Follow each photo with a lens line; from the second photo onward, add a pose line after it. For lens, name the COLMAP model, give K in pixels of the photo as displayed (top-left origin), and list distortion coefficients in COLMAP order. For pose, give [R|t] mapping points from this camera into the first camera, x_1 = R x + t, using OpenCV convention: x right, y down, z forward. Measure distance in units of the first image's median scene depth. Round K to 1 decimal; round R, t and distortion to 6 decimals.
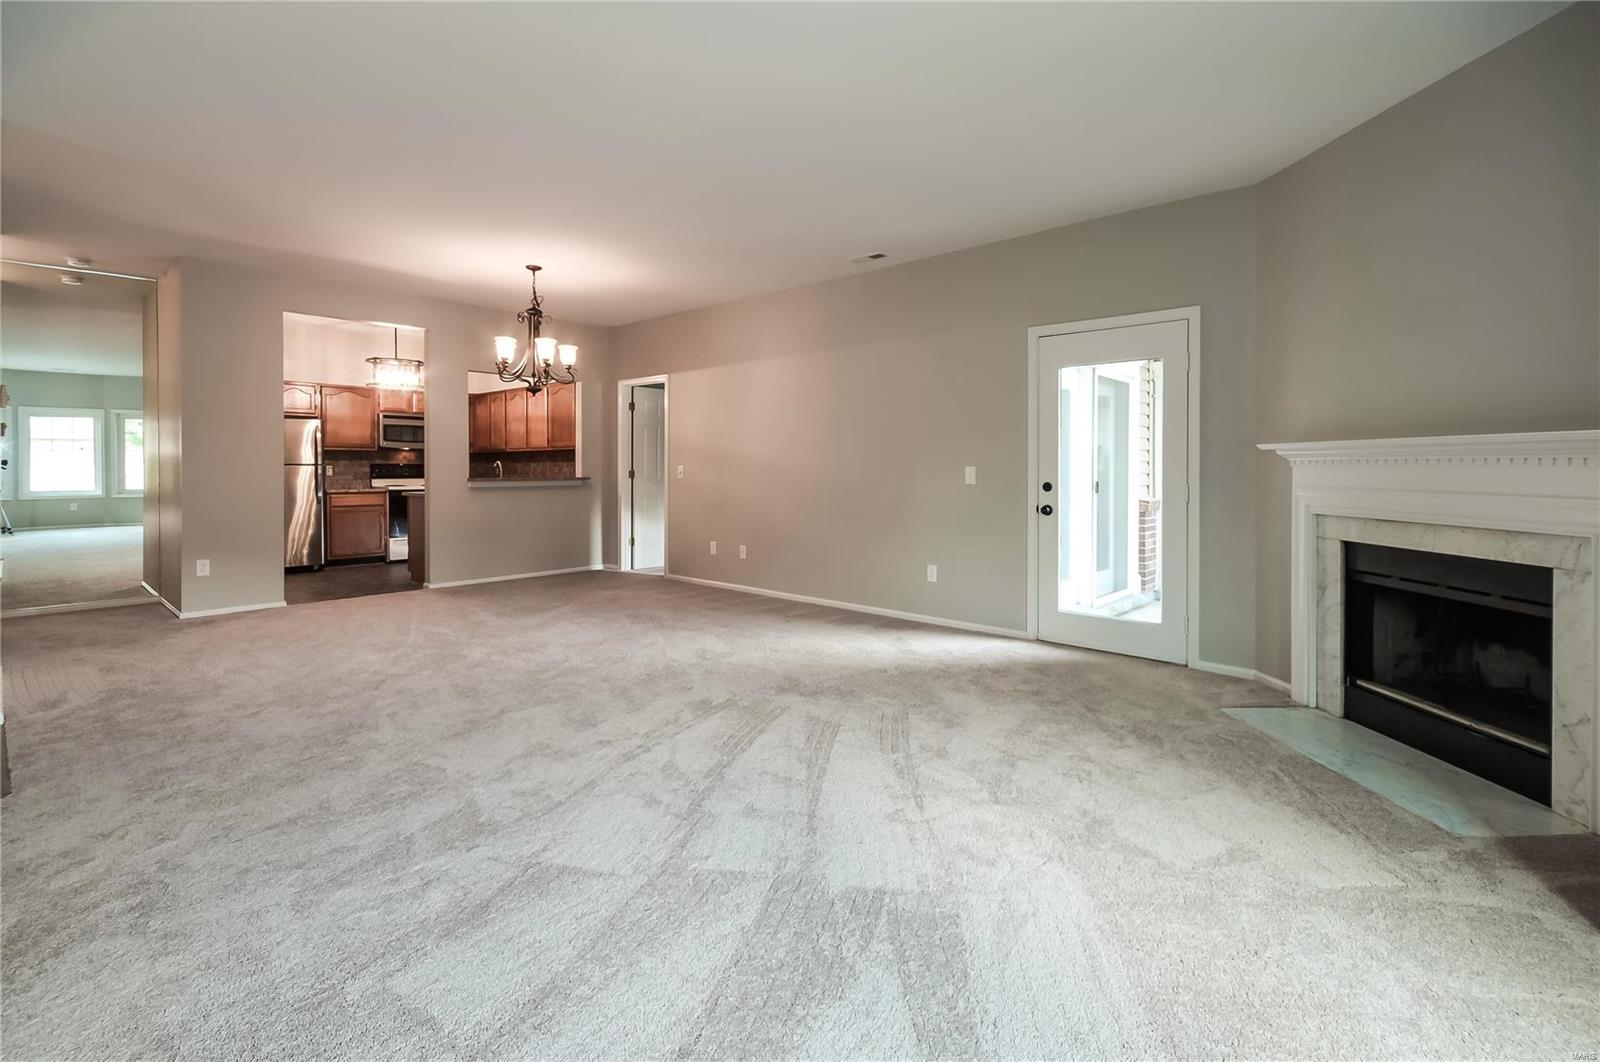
lens RADIAL K [[737.1, 0, 782.5], [0, 737.1, 465.9], [0, 0, 1]] dist [-0.000147, -0.000231]
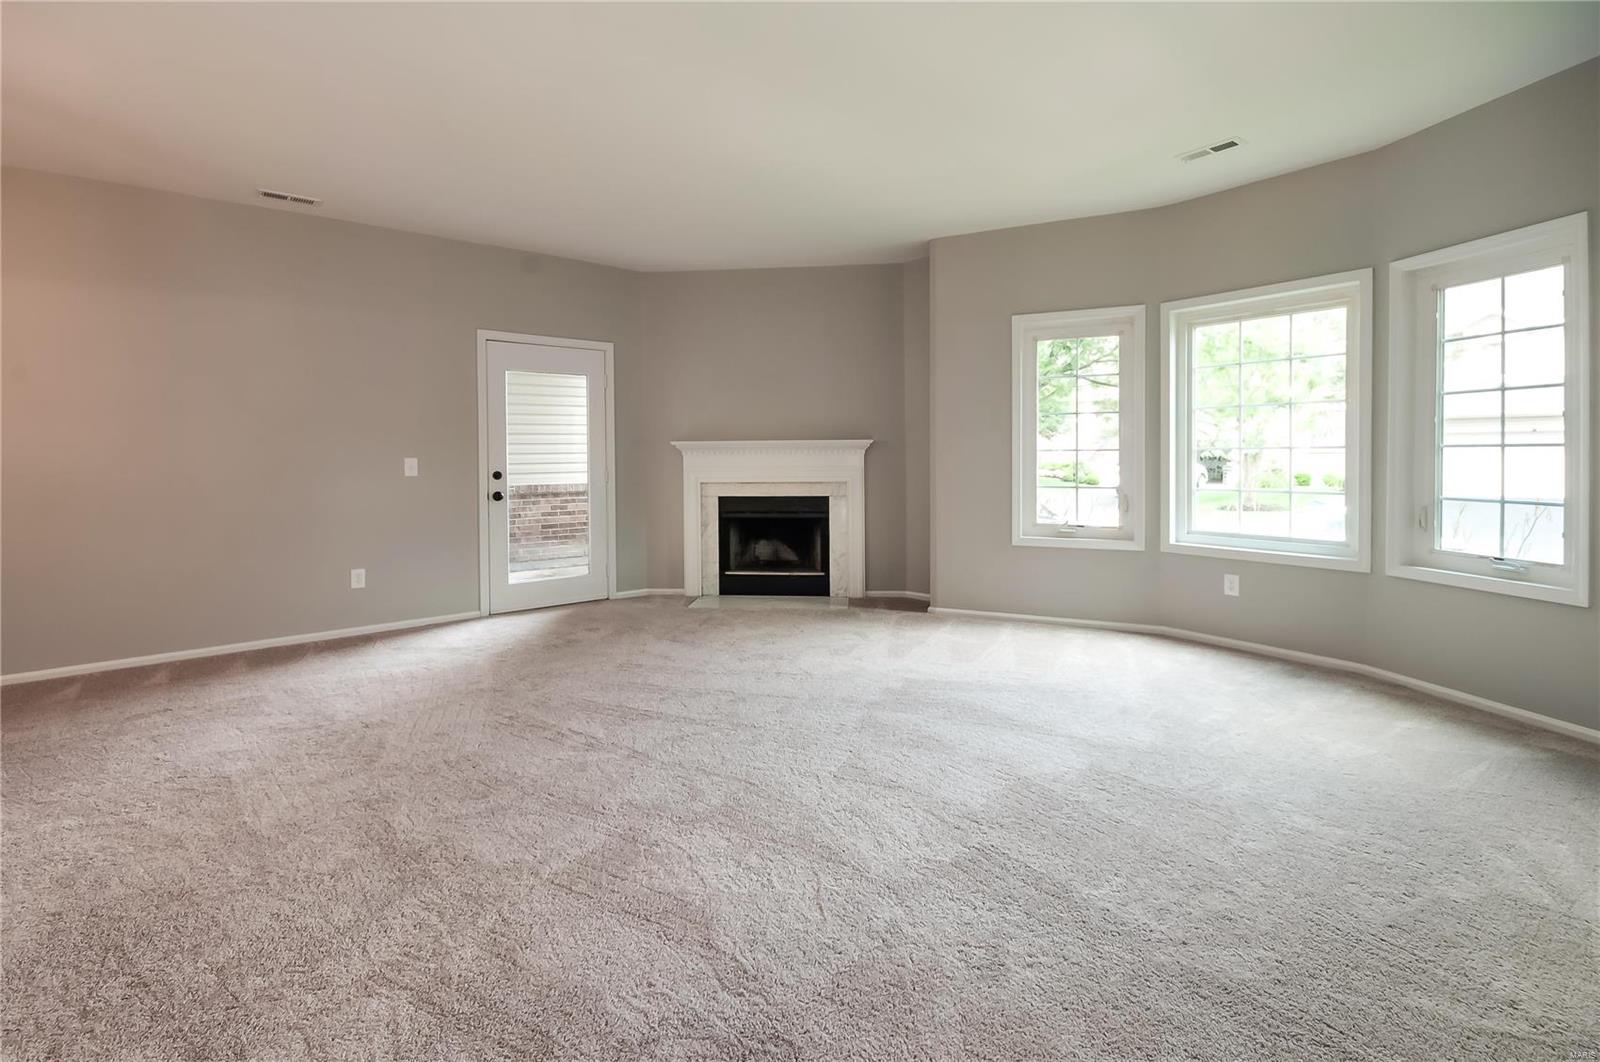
lens RADIAL K [[737.1, 0, 761.4], [0, 737.1, 466.0], [0, 0, 1]] dist [-0.000147, -0.000231]
pose [[0.142756, -0.013903, 0.989660, -0.923346], [0.010047, 0.999870, 0.012597, 0.005162], [-0.989707, 0.008145, 0.142877, 0.591934]]
